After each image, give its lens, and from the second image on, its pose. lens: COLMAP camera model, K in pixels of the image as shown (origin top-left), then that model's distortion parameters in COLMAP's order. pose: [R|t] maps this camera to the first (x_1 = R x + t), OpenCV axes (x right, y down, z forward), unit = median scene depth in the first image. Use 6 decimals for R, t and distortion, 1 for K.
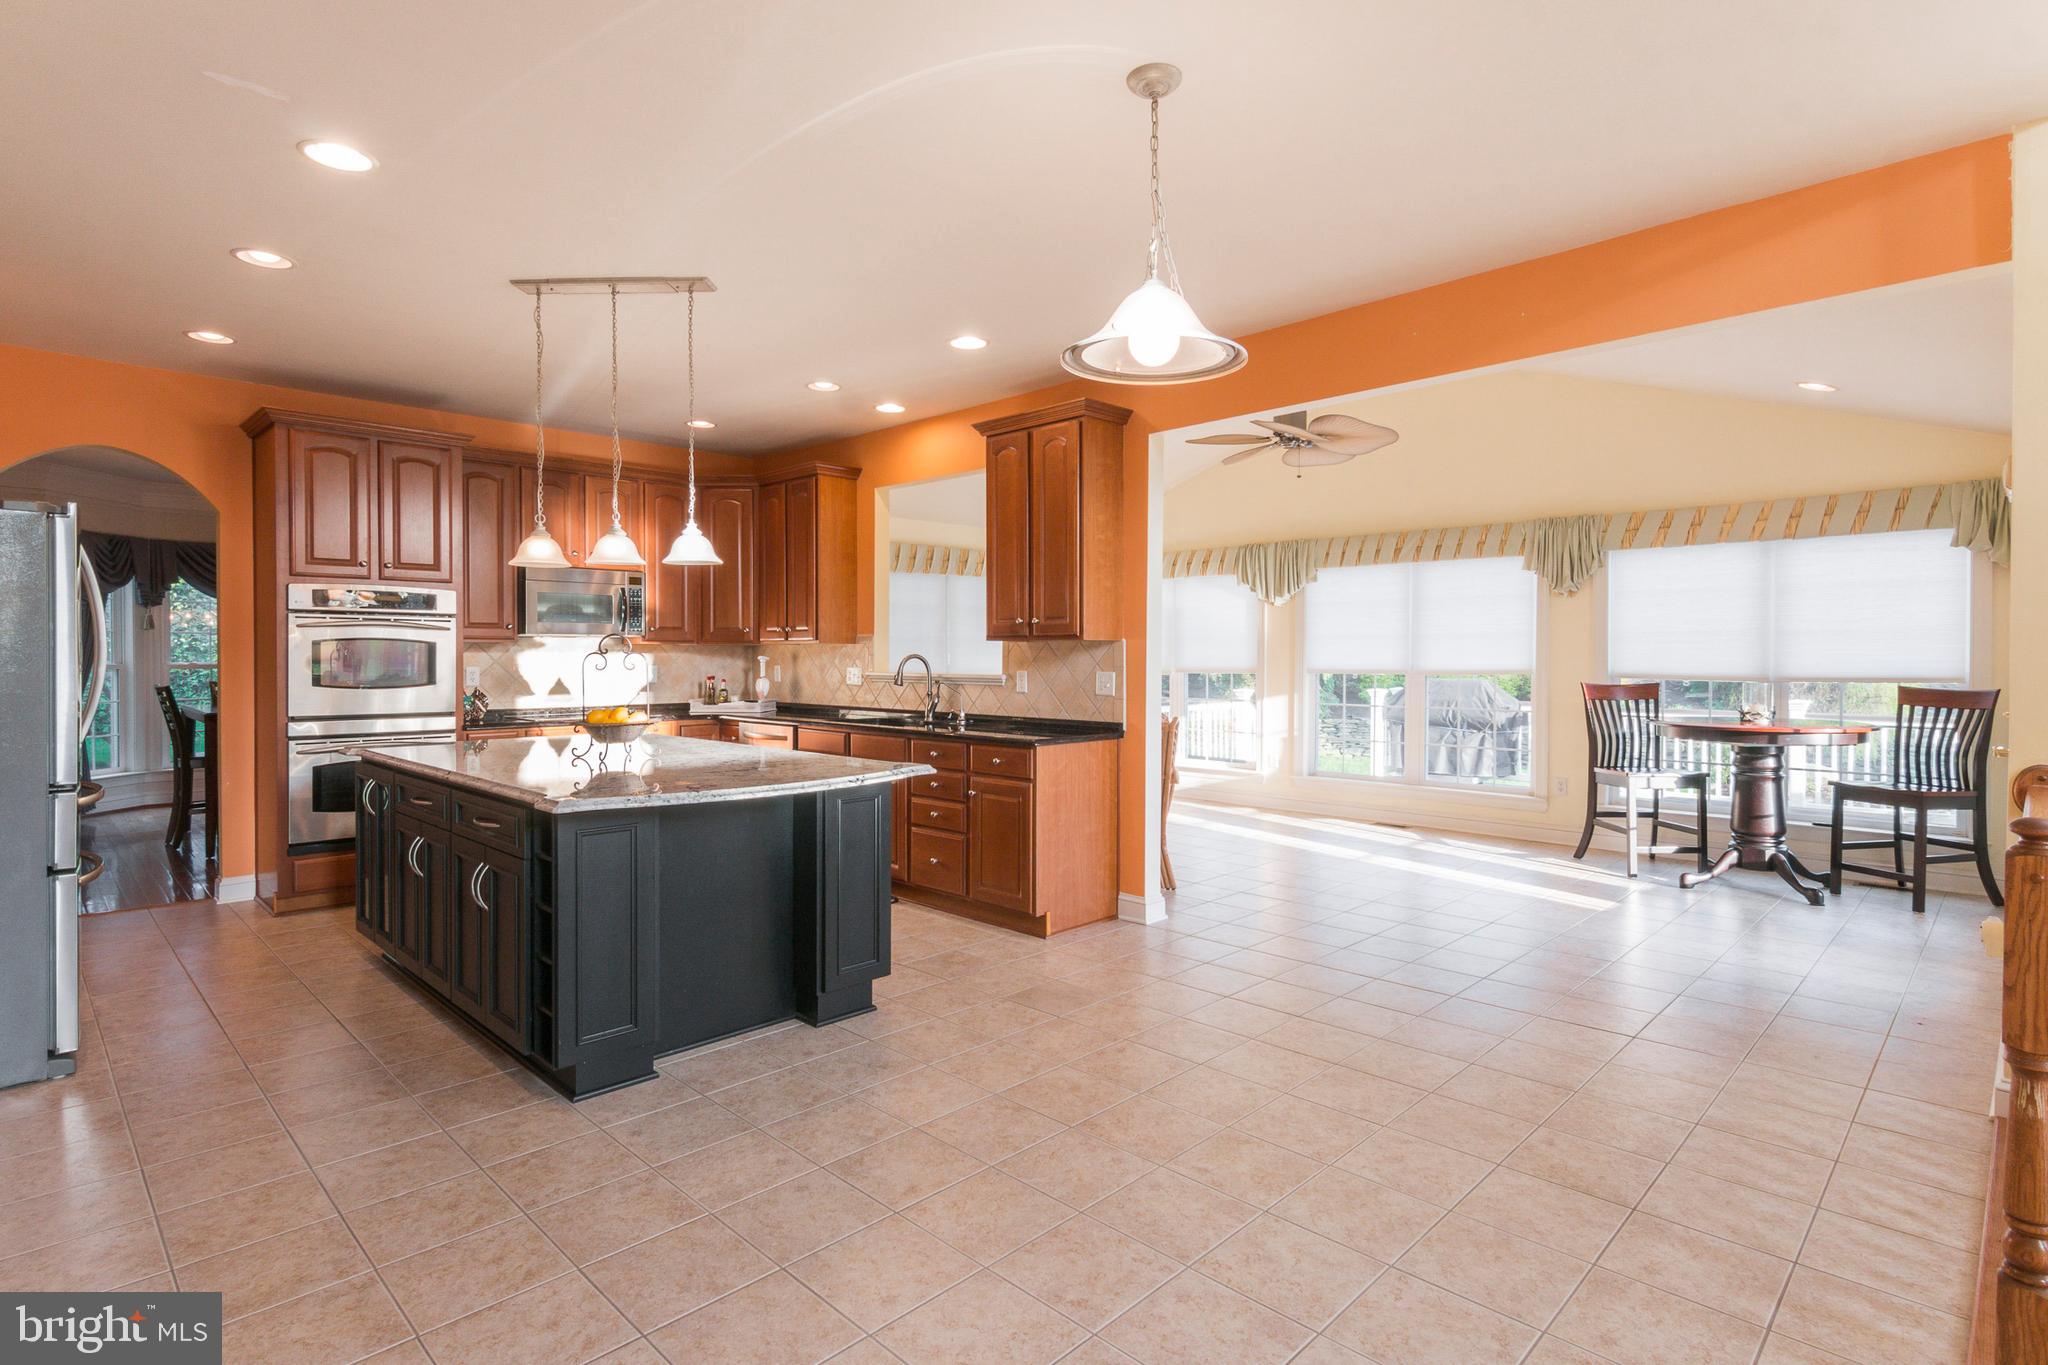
lens RADIAL K [[1007.5, 0, 992.6], [0, 1007.5, 666.9], [0, 0, 1]] dist [0.006439, -0.001112]
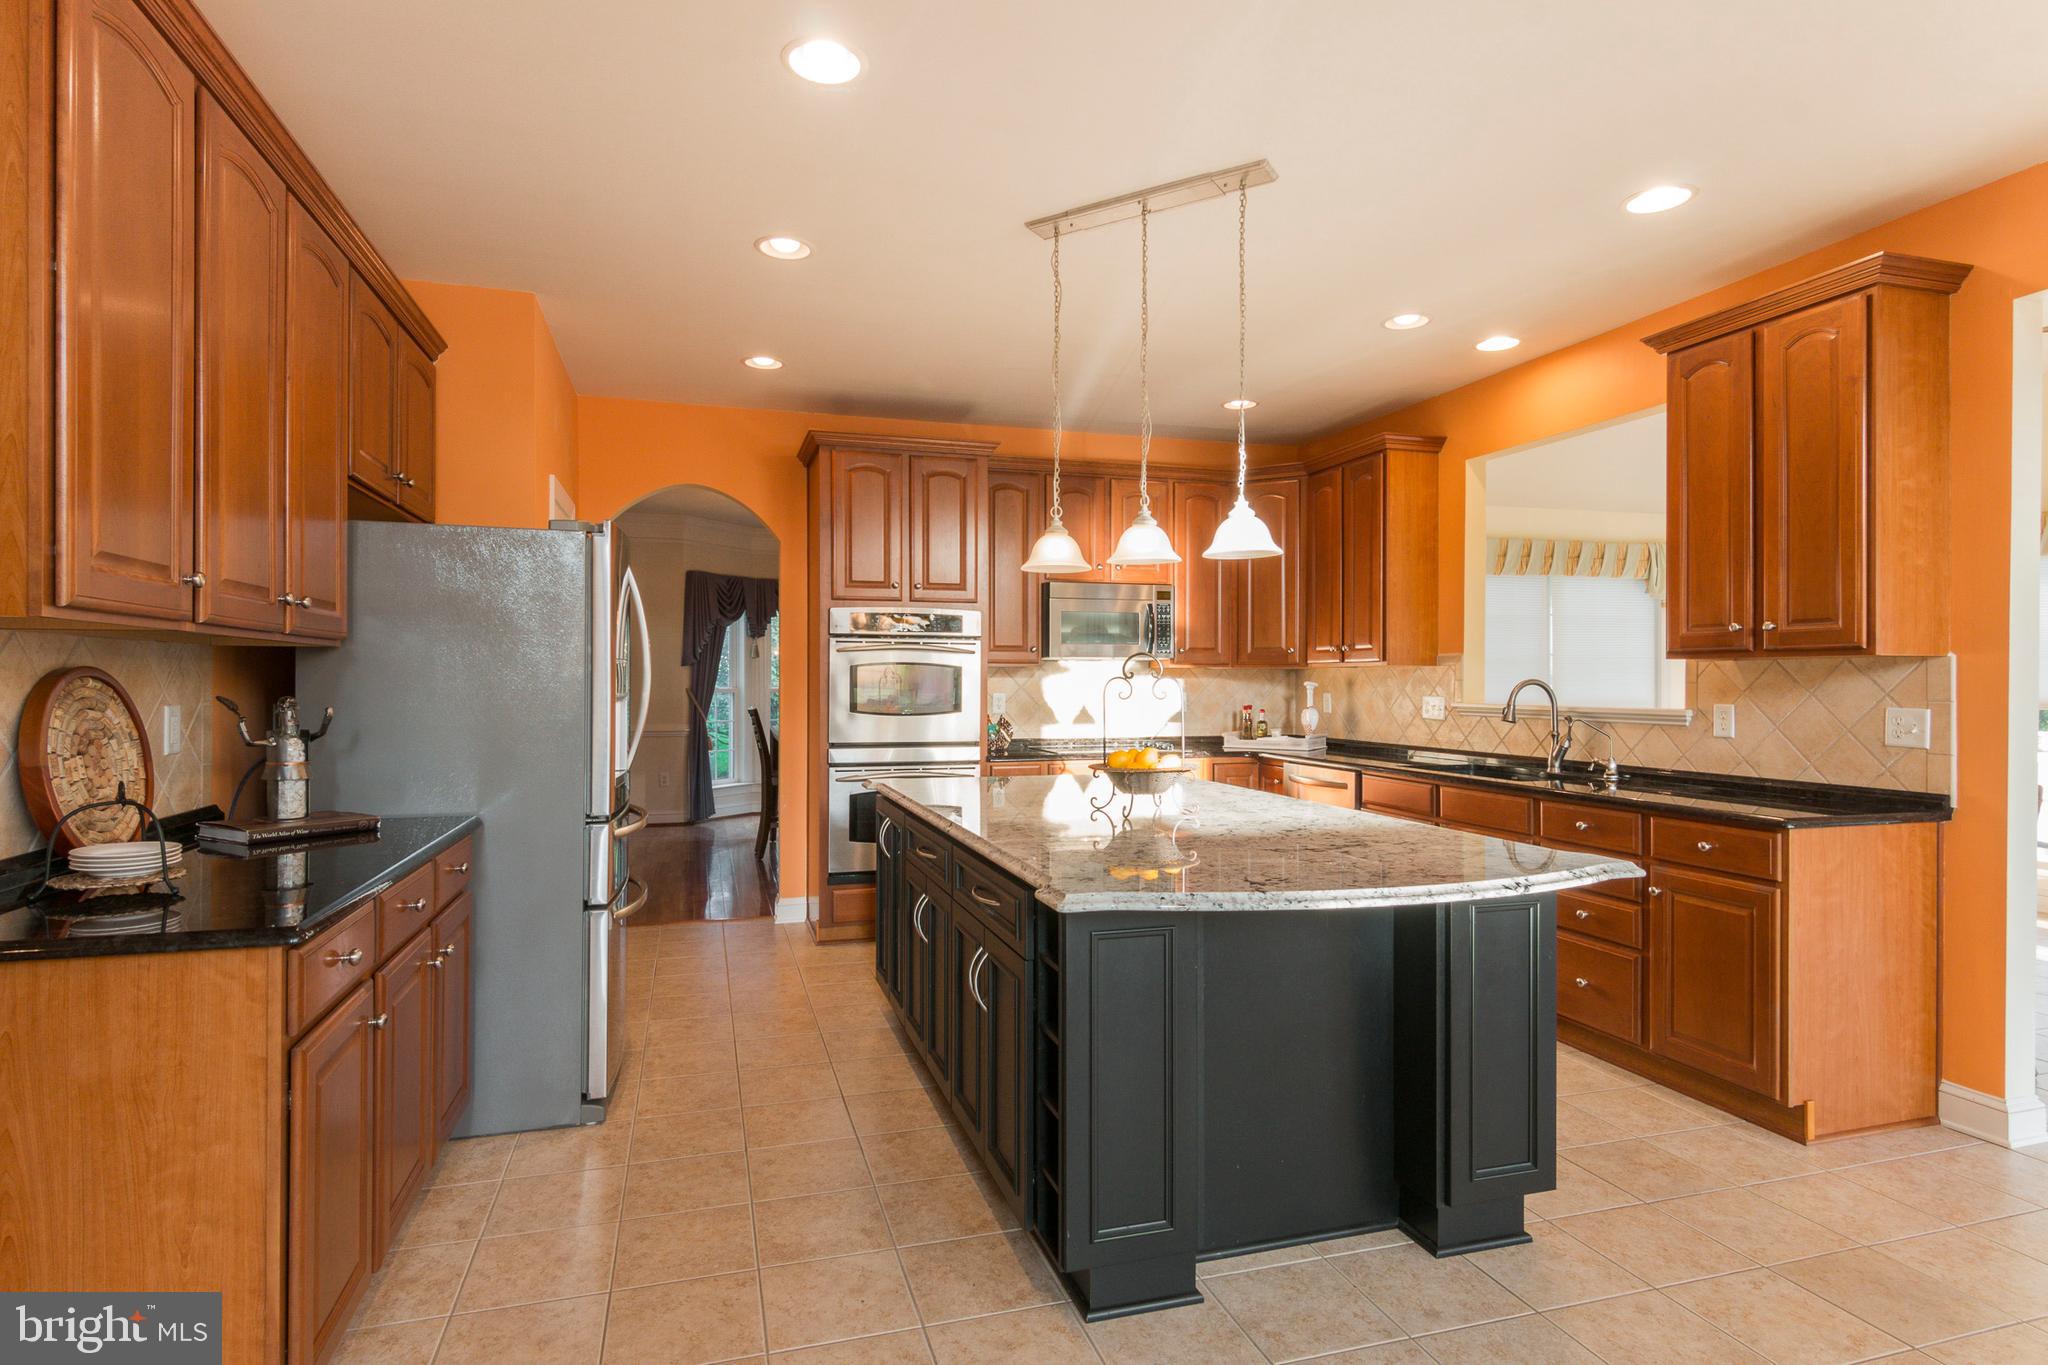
lens RADIAL K [[1051.2, 0, 1024.0], [0, 1051.2, 682.5], [0, 0, 1]] dist [0.011070, -0.000006]
pose [[0.892435, 0.001074, -0.451175, -0.078430], [-0.005662, 0.999945, -0.008821, -0.001933], [0.451141, 0.010427, 0.892392, 0.204362]]
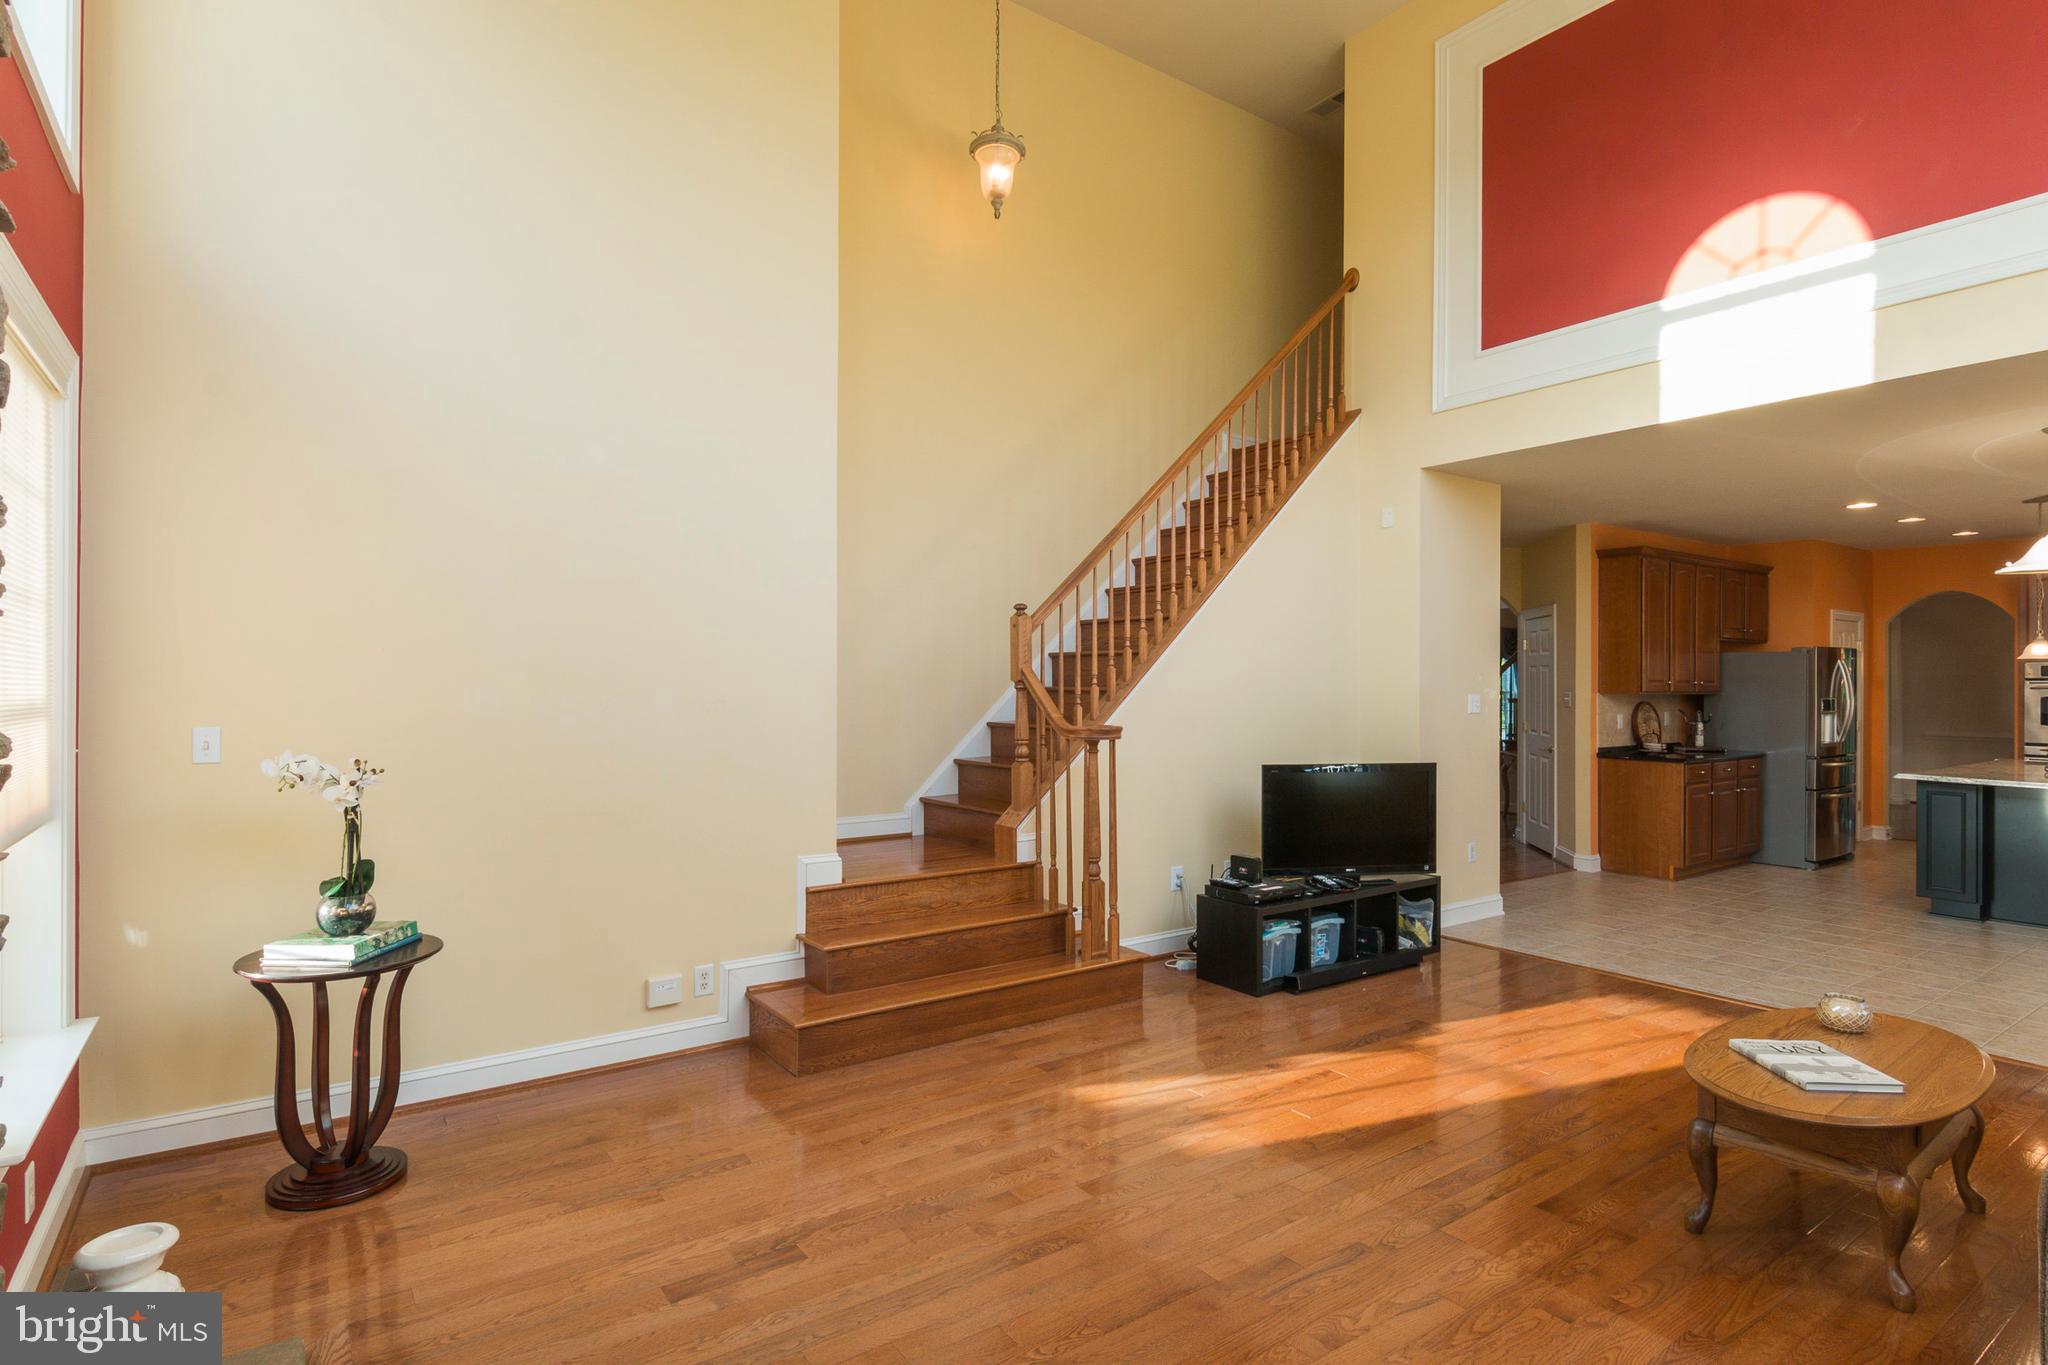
lens RADIAL K [[1051.2, 0, 1024.0], [0, 1051.2, 682.5], [0, 0, 1]] dist [0.011070, -0.000006]
pose [[-0.149664, -0.001681, -0.988735, 1.373602], [-0.012947, 0.999916, 0.000260, -0.031163], [0.988652, 0.012840, -0.149674, -0.383331]]
